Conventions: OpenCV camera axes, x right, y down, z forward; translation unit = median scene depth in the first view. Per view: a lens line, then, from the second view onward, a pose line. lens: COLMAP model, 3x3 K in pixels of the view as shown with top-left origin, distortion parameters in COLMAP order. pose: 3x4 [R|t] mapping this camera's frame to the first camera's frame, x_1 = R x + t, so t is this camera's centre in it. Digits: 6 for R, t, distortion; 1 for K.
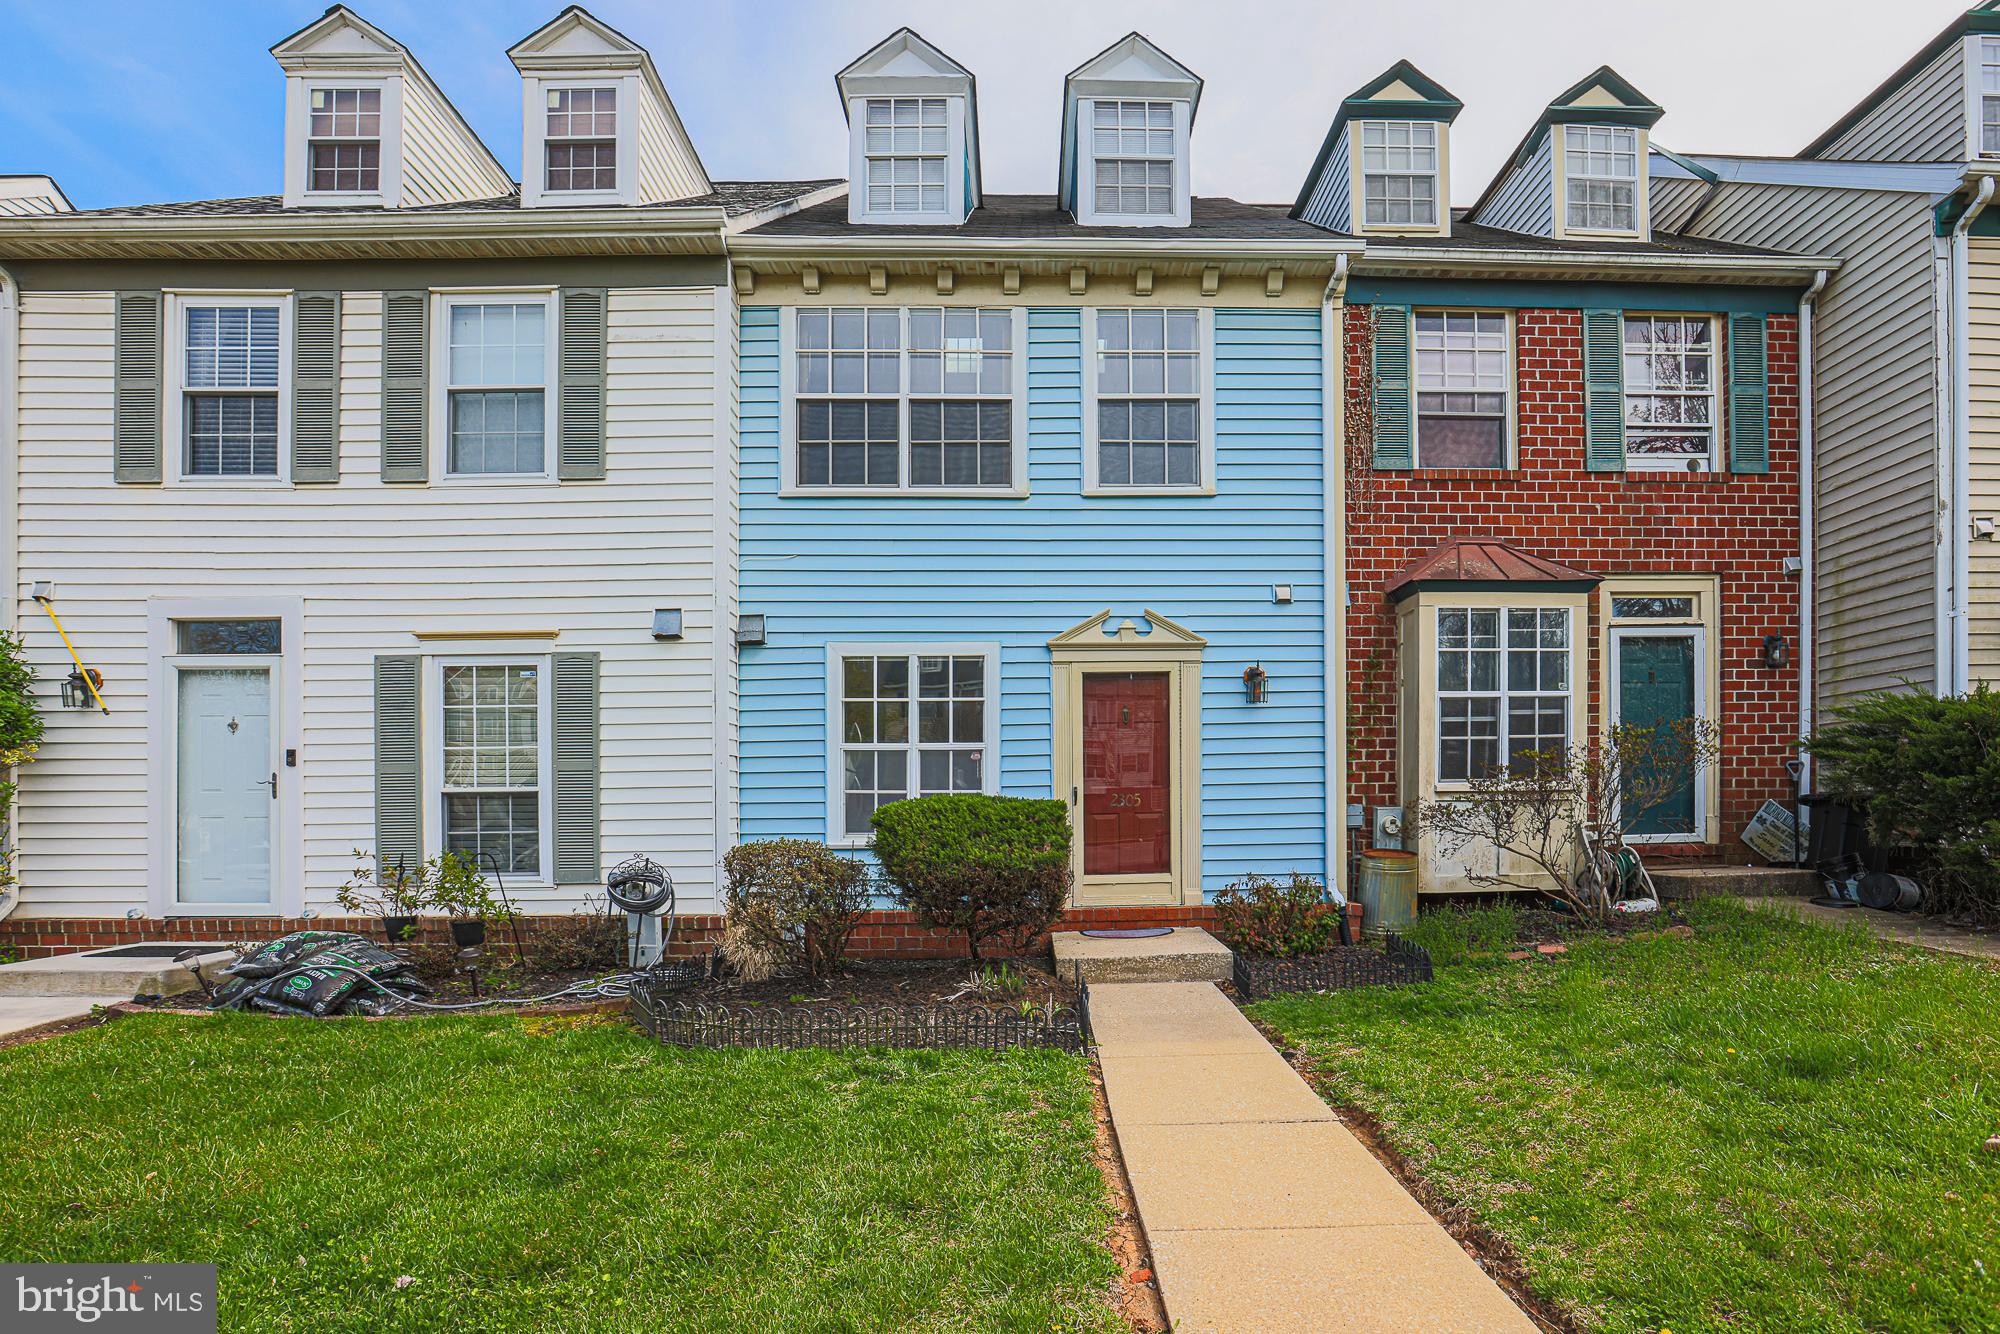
lens RADIAL K [[897.3, 0, 1043.7], [0, 897.3, 806.2], [0, 0, 1]] dist [-0.008324, 0.004627]
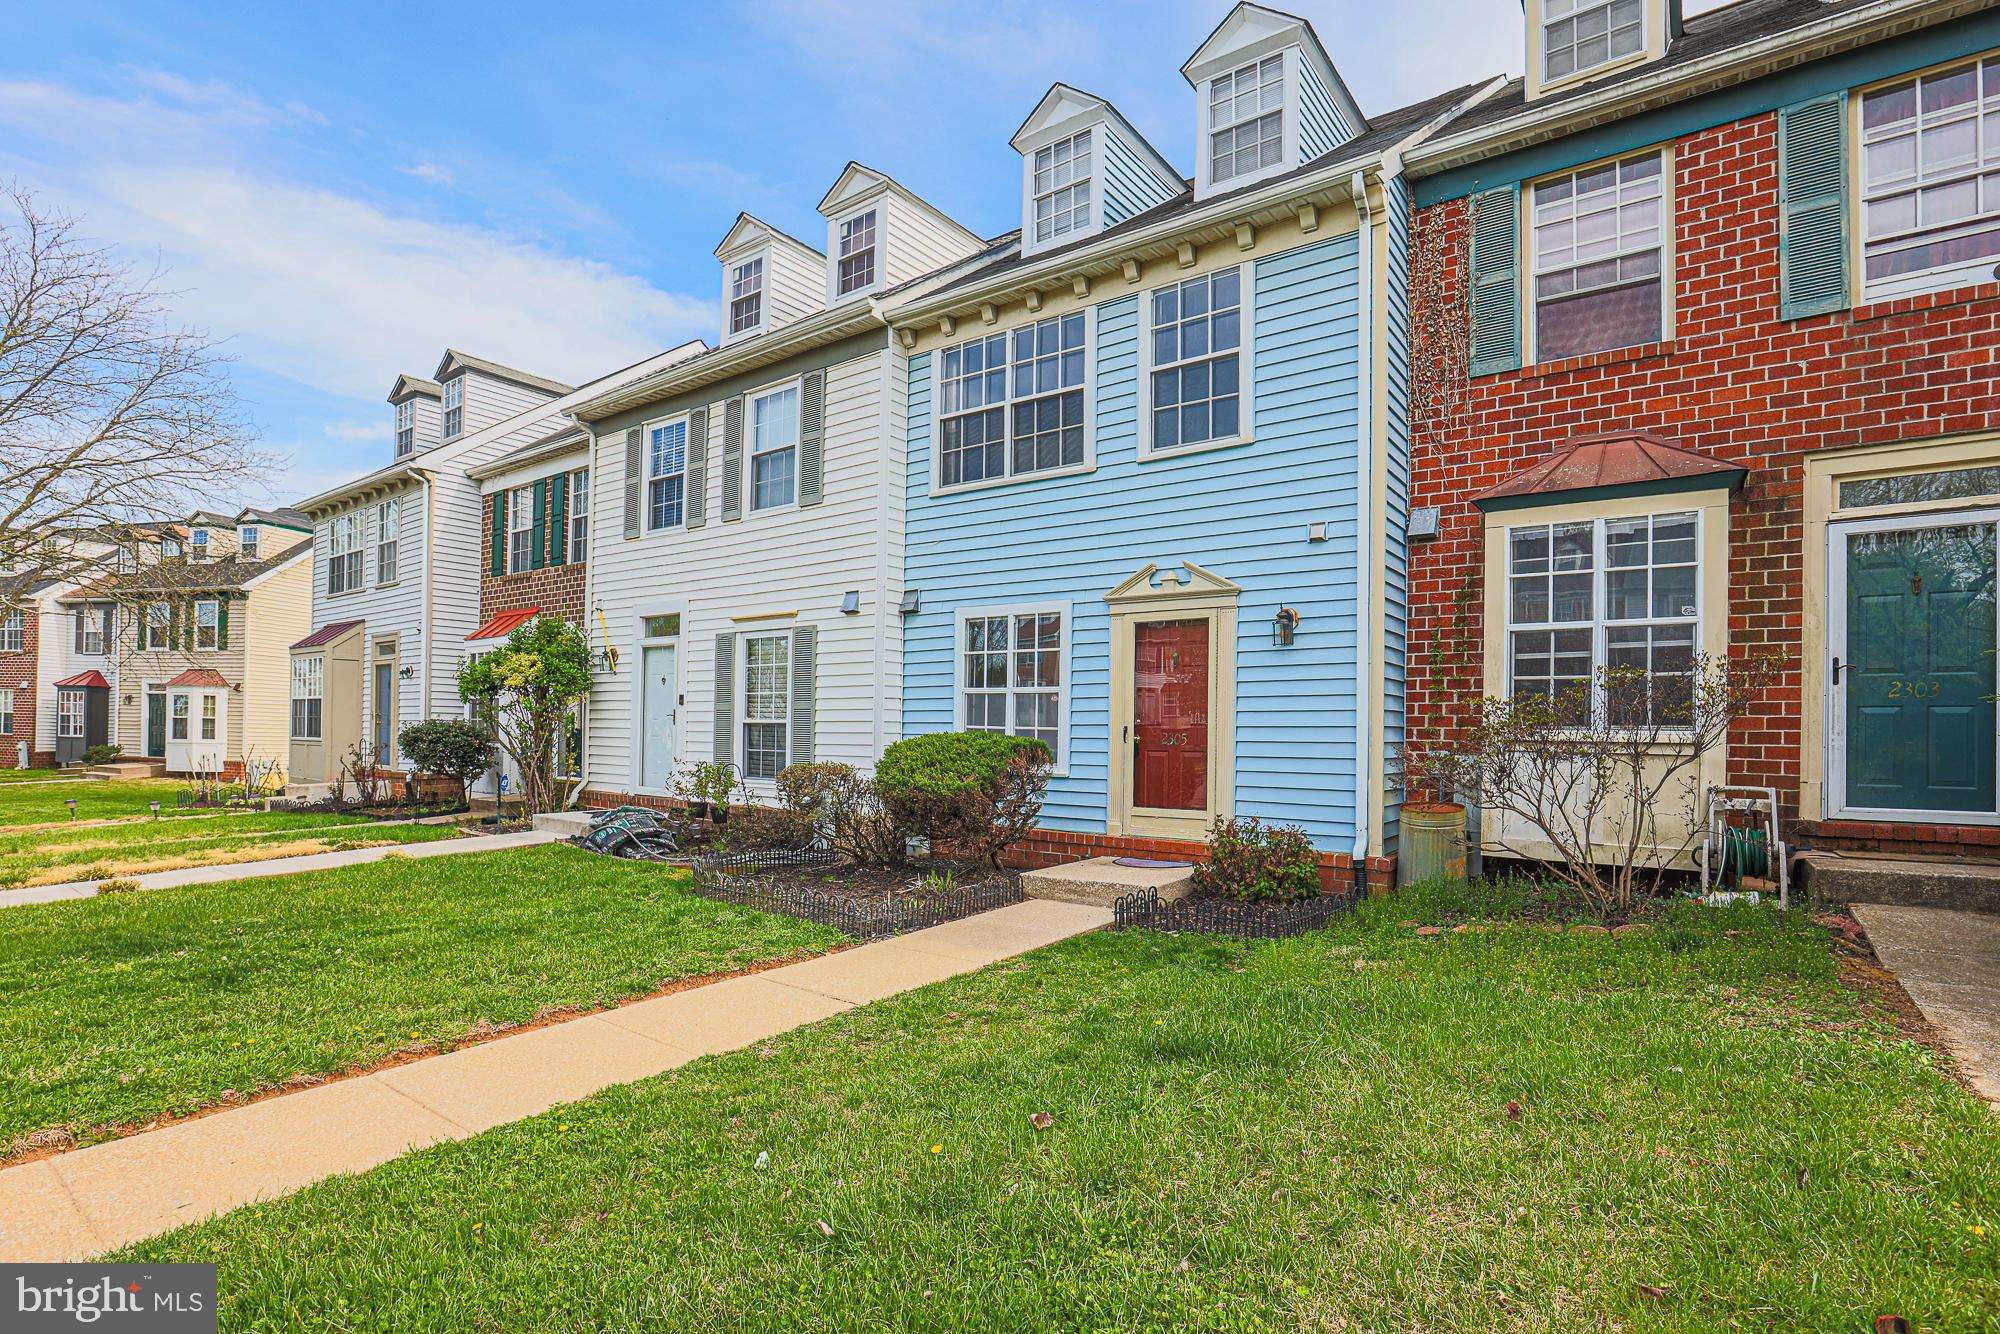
lens RADIAL K [[926.7, 0, 1092.0], [0, 926.7, 715.7], [0, 0, 1]] dist [0.000359, 0.000502]
pose [[0.828001, 0.012436, -0.560588, 0.630040], [-0.022665, 0.999679, -0.011300, -0.020846], [0.560268, 0.022062, 0.828018, 0.032824]]
